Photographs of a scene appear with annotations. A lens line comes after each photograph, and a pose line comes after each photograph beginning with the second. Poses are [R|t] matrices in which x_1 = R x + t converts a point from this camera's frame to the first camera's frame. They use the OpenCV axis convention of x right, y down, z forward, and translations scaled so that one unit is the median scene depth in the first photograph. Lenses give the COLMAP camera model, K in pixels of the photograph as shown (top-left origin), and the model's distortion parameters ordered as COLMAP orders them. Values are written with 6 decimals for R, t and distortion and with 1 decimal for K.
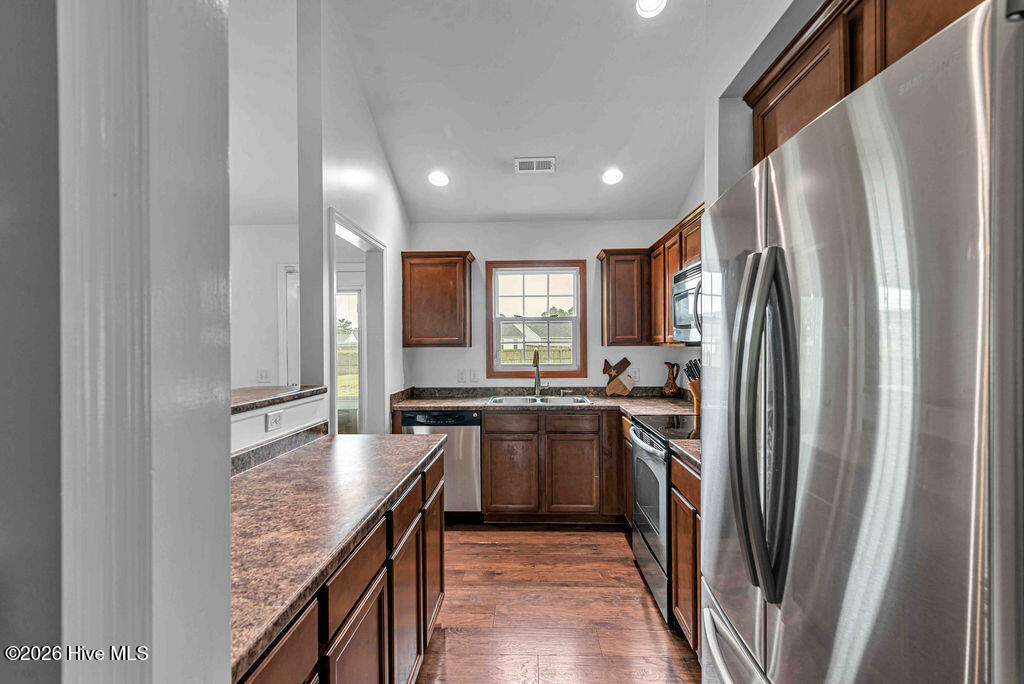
lens RADIAL K [[464.9, 0, 506.8], [0, 464.9, 339.9], [0, 0, 1]] dist [0.022575, -0.002913]
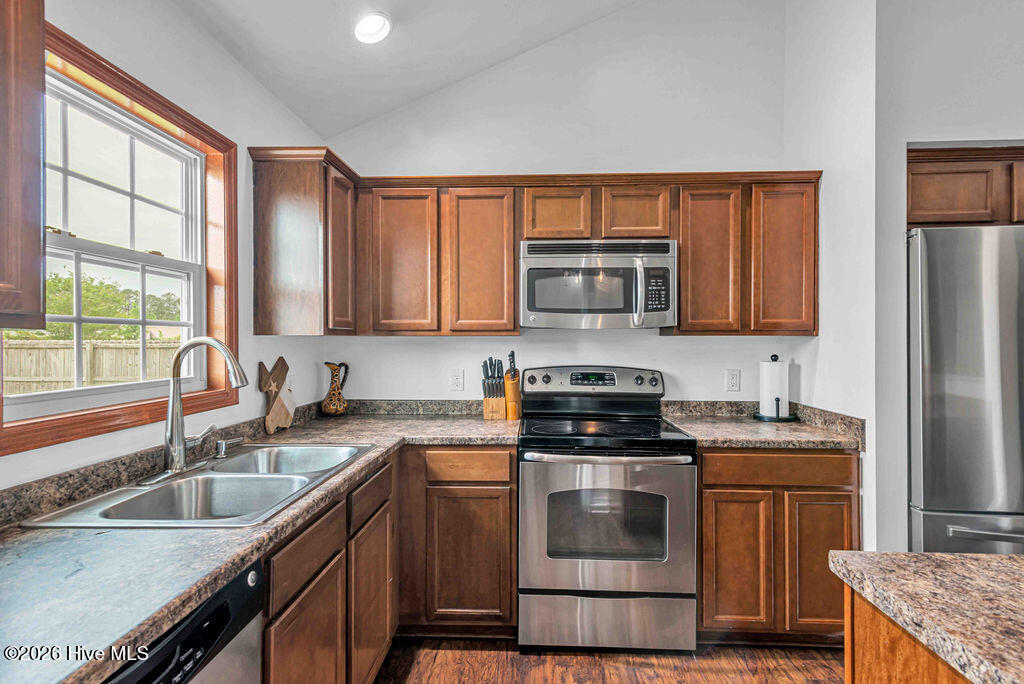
lens RADIAL K [[485.4, 0, 514.2], [0, 485.4, 338.1], [0, 0, 1]] dist [-0.006270, -0.000390]
pose [[-0.014648, 0.009177, 0.999851, -0.311644], [-0.010421, 0.999902, -0.009331, 0.018851], [-0.999838, -0.010556, -0.014551, 0.749478]]
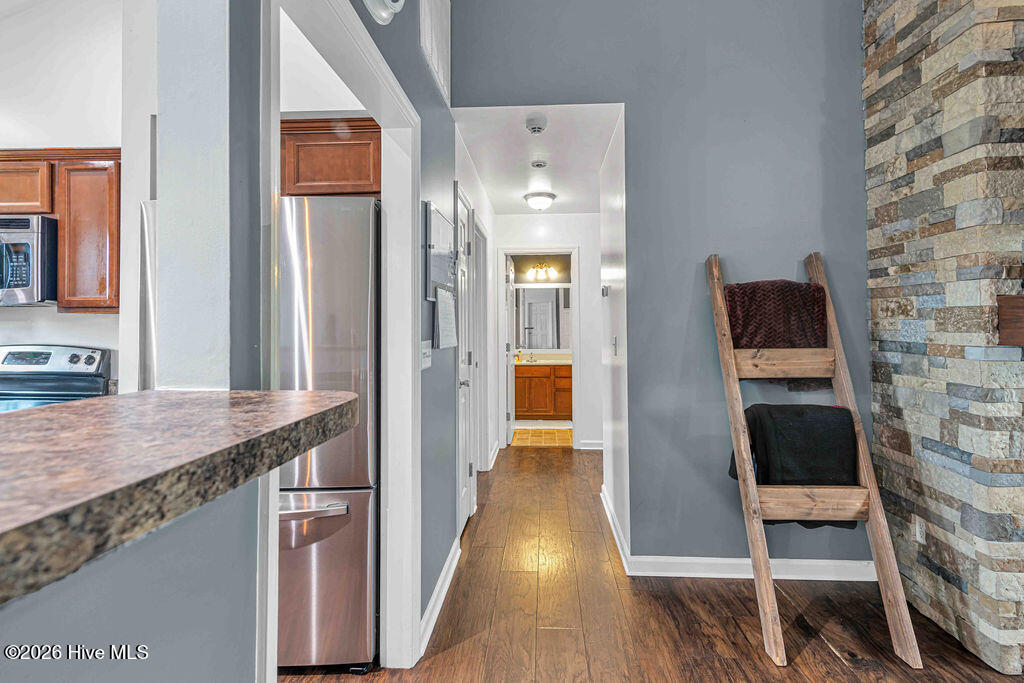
lens RADIAL K [[464.9, 0, 521.7], [0, 464.9, 314.8], [0, 0, 1]] dist [0.022575, -0.002913]
pose [[0.005948, 0.030375, 0.999521, -0.286917], [-0.002878, 0.999535, -0.030359, 0.026617], [-0.999978, -0.002696, 0.006033, -0.018451]]
